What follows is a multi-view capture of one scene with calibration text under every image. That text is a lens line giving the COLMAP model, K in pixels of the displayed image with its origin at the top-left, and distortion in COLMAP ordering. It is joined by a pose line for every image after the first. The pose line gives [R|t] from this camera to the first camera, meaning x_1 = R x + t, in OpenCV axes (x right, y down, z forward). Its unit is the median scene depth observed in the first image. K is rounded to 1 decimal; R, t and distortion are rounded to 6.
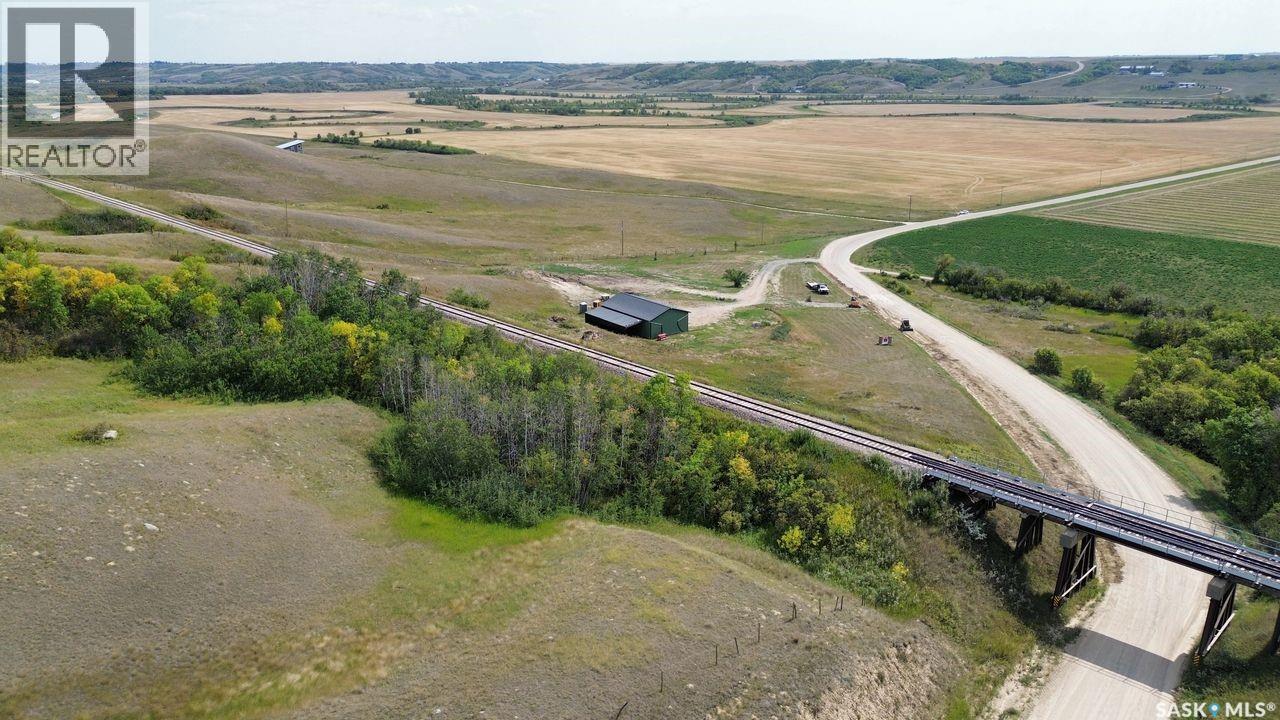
lens RADIAL K [[892.8, 0, 638.4], [0, 892.8, 360.9], [0, 0, 1]] dist [0.038180, -0.042681]
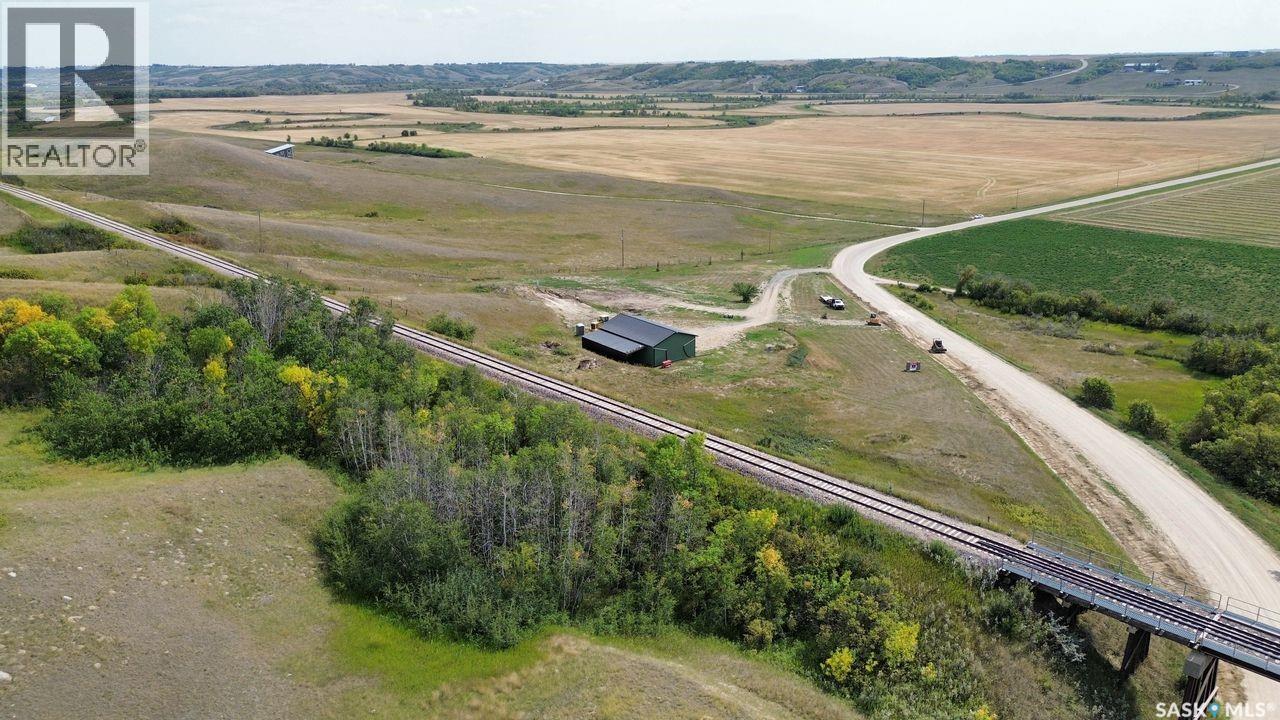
lens RADIAL K [[892.8, 0, 637.2], [0, 892.8, 358.6], [0, 0, 1]] dist [0.038180, -0.042681]
pose [[0.999985, -0.004856, -0.002542, -0.000828], [0.004849, 0.999985, -0.002656, -0.020106], [0.002555, 0.002644, 0.999993, 0.062885]]
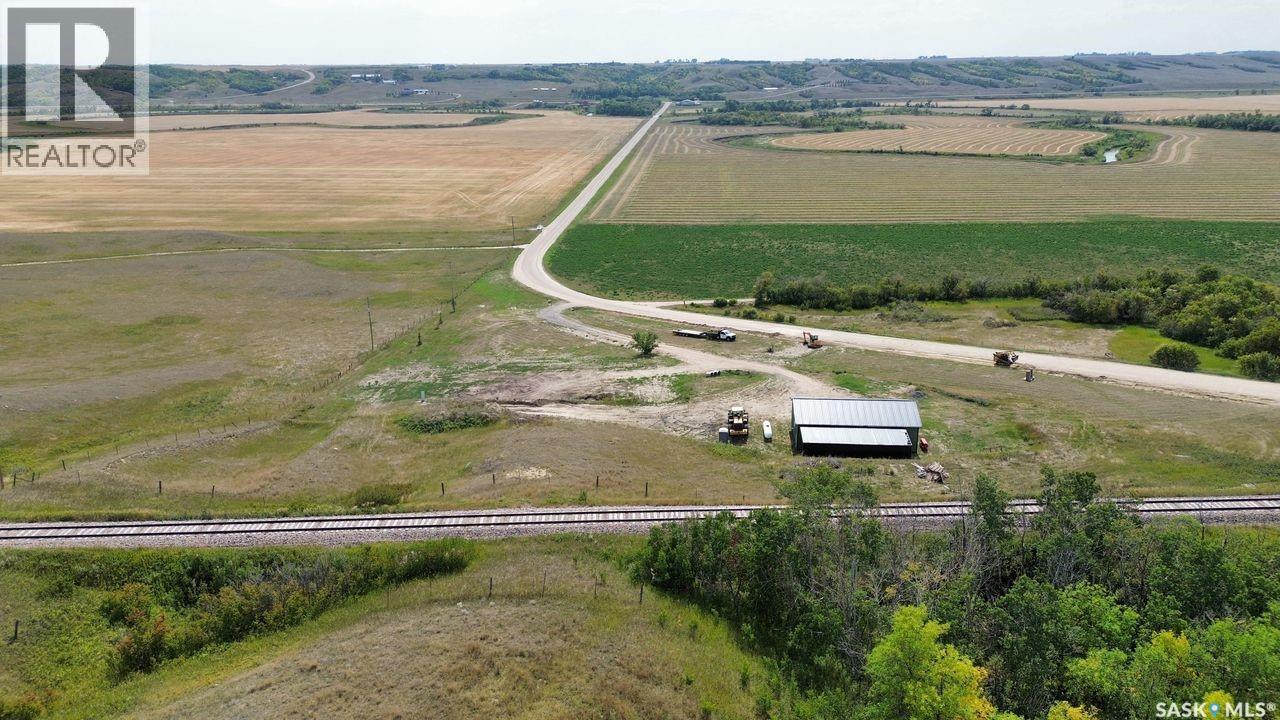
lens RADIAL K [[892.8, 0, 651.9], [0, 892.8, 355.3], [0, 0, 1]] dist [0.038180, -0.042681]
pose [[0.658187, -0.223977, 0.718765, -0.411320], [0.233864, 0.968316, 0.087587, -0.138841], [-0.715610, 0.110445, 0.689714, 0.432353]]
